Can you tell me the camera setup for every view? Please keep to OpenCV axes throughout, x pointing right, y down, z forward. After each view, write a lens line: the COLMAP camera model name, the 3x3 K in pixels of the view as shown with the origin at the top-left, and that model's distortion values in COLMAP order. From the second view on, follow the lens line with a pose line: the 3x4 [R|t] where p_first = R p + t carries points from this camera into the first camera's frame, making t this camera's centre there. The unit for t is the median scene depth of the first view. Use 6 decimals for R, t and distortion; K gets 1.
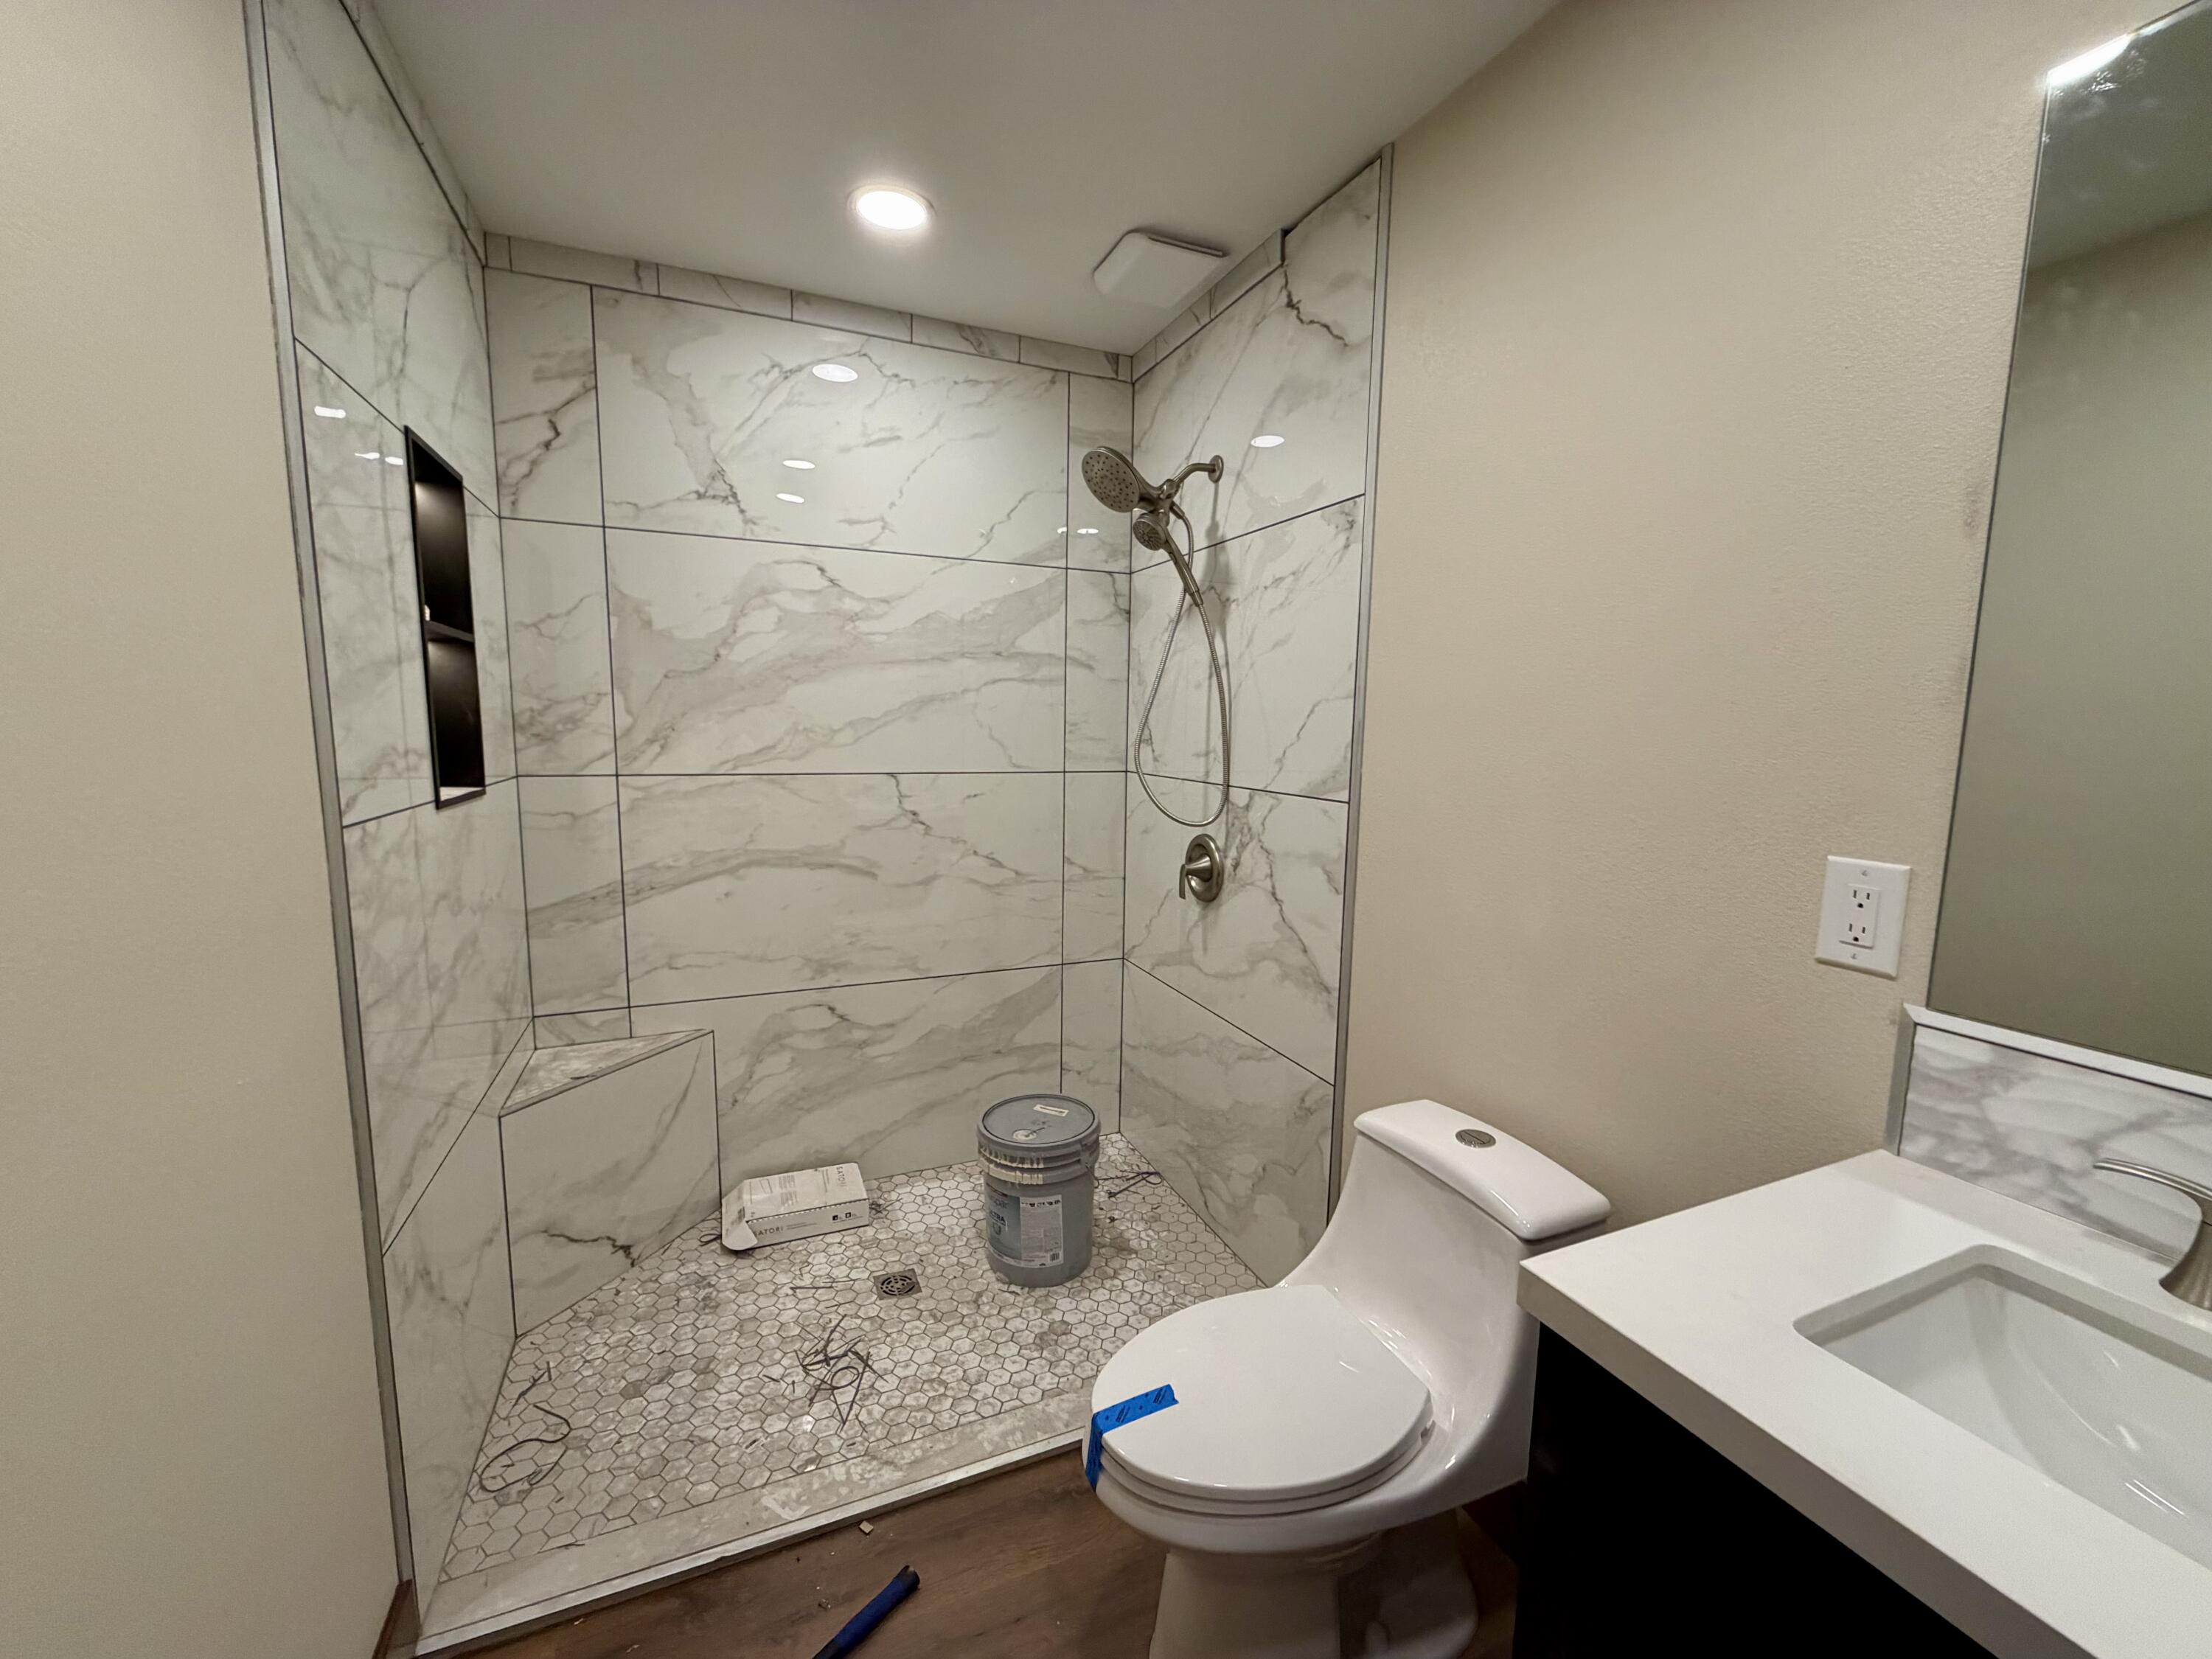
lens RADIAL K [[884.0, 0, 1101.5], [0, 884.0, 832.2], [0, 0, 1]] dist [-0.000771, -0.000173]
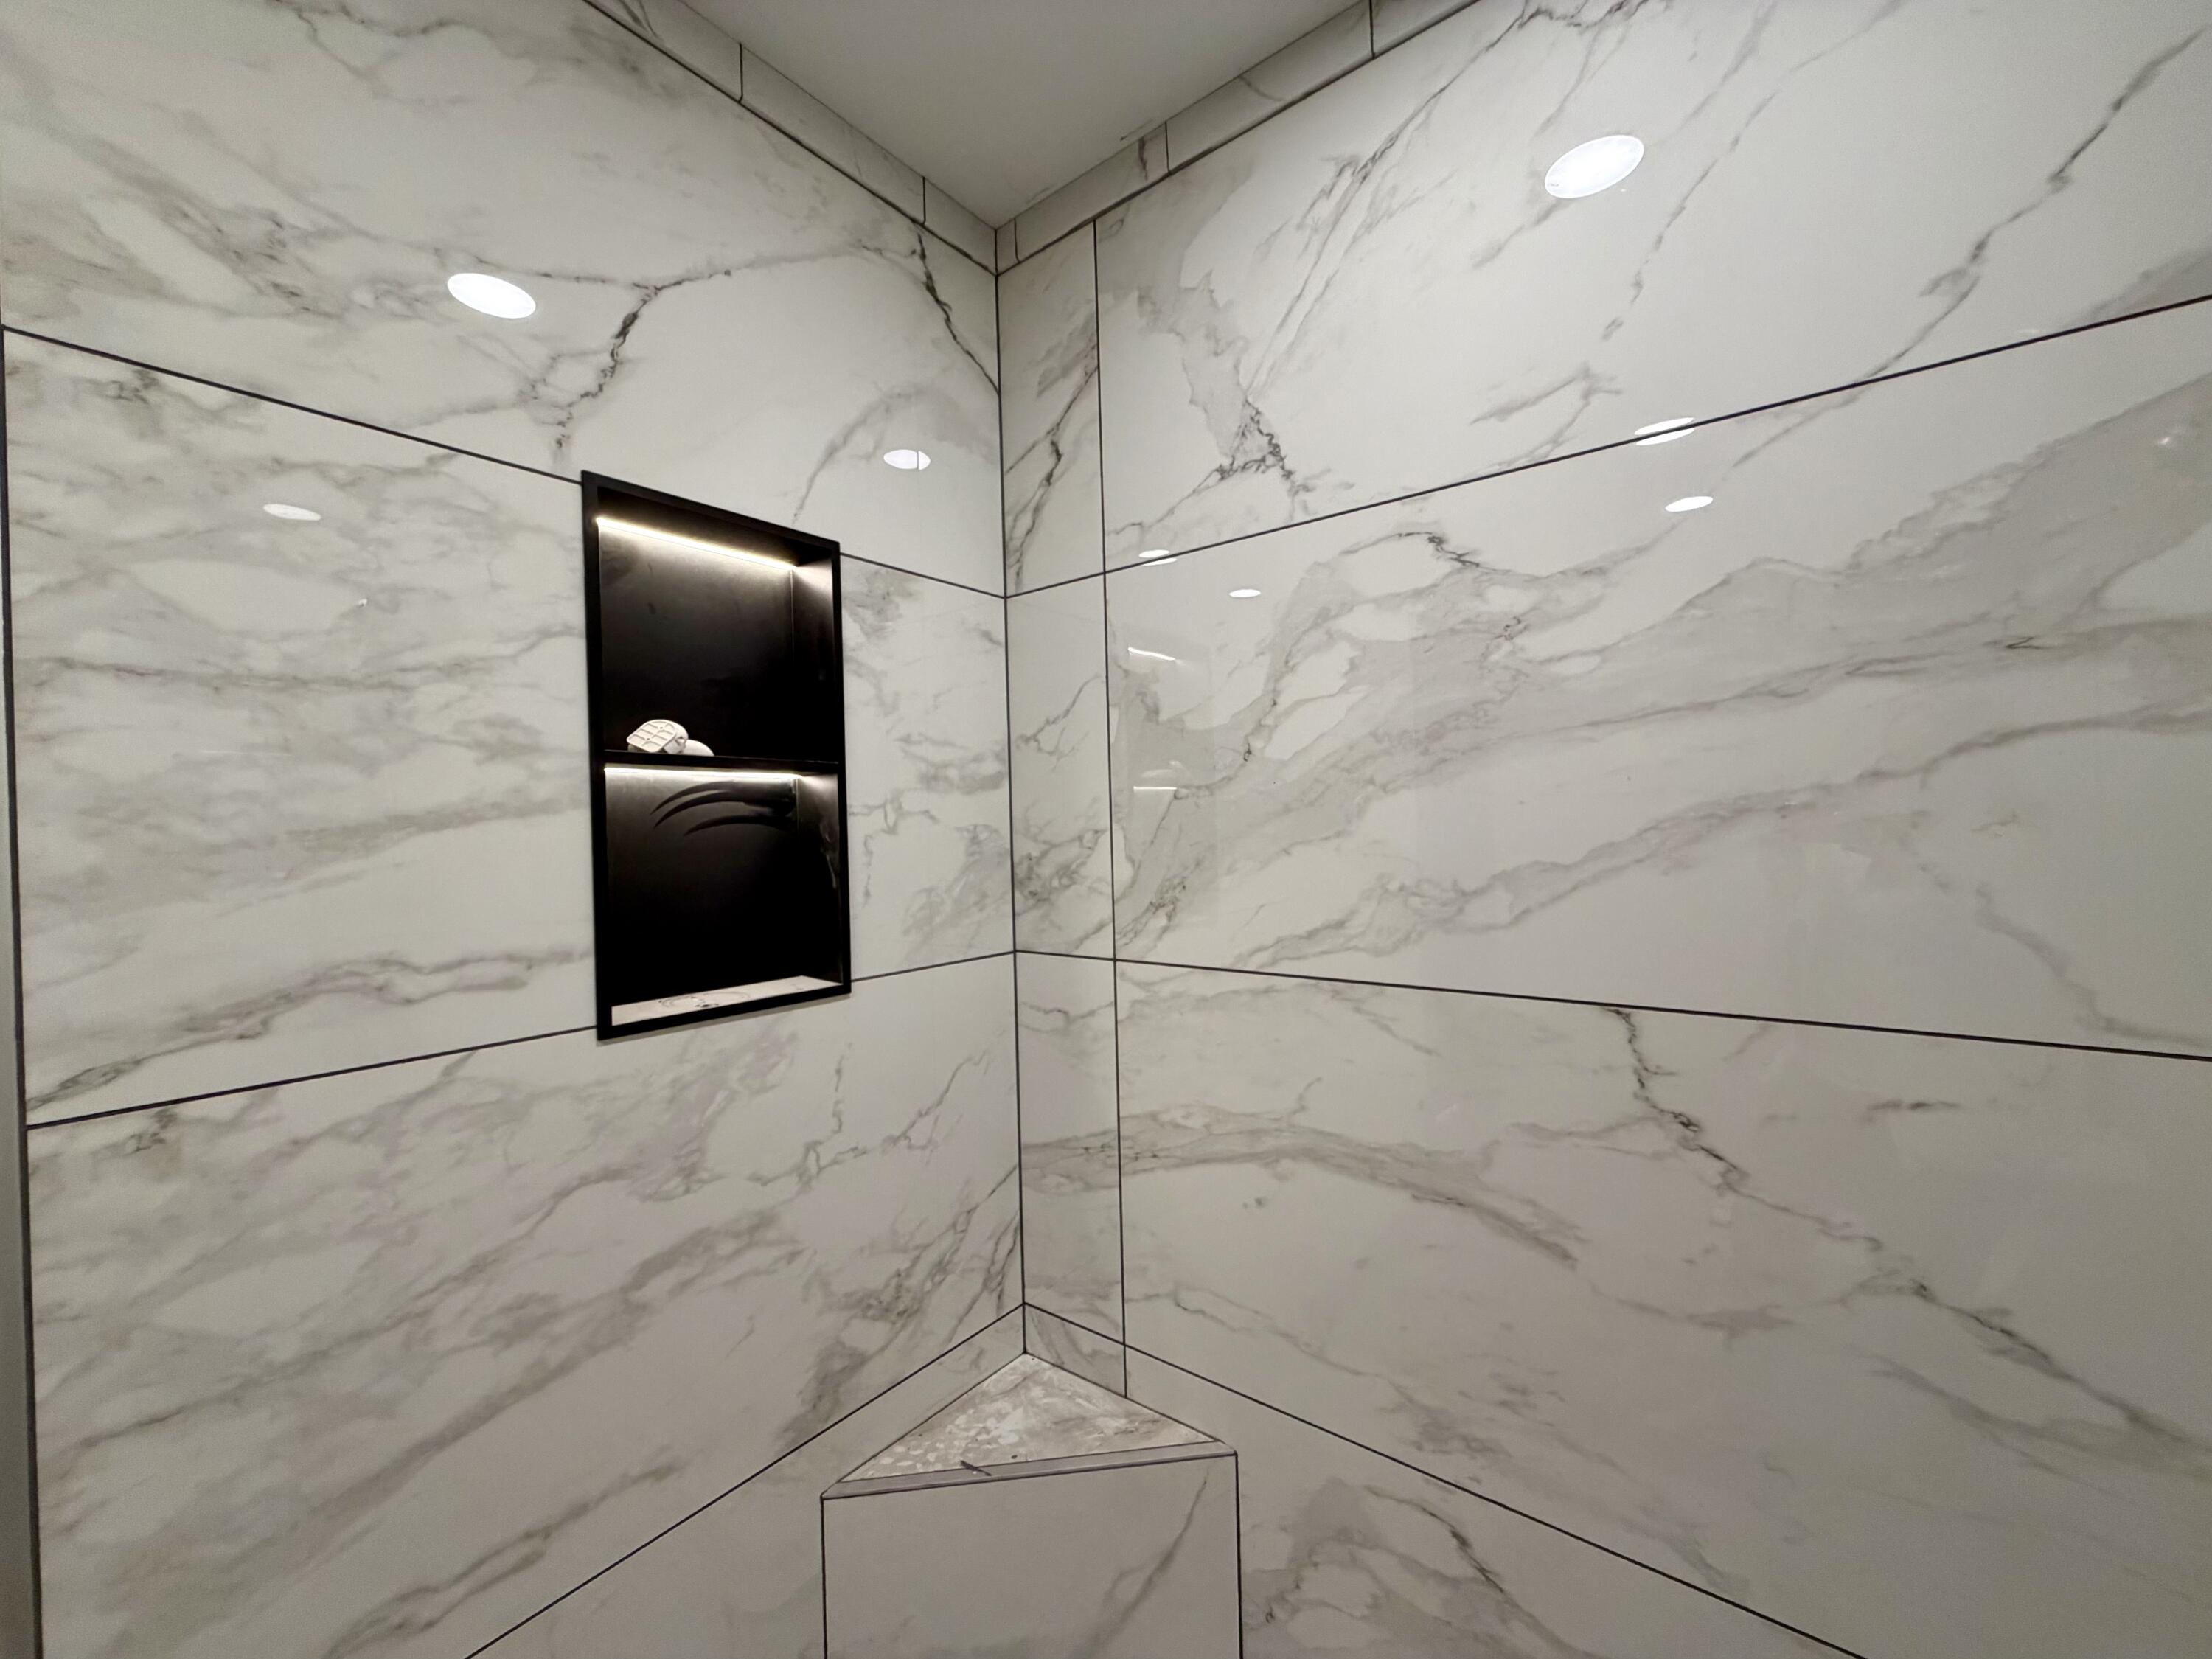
lens RADIAL K [[884.0, 0, 1101.5], [0, 884.0, 832.2], [0, 0, 1]] dist [-0.000771, -0.000173]
pose [[0.475727, -0.023905, -0.879268, -0.004263], [-0.075889, 0.994788, -0.068106, -0.108297], [0.876313, 0.099127, 0.471433, 0.675978]]
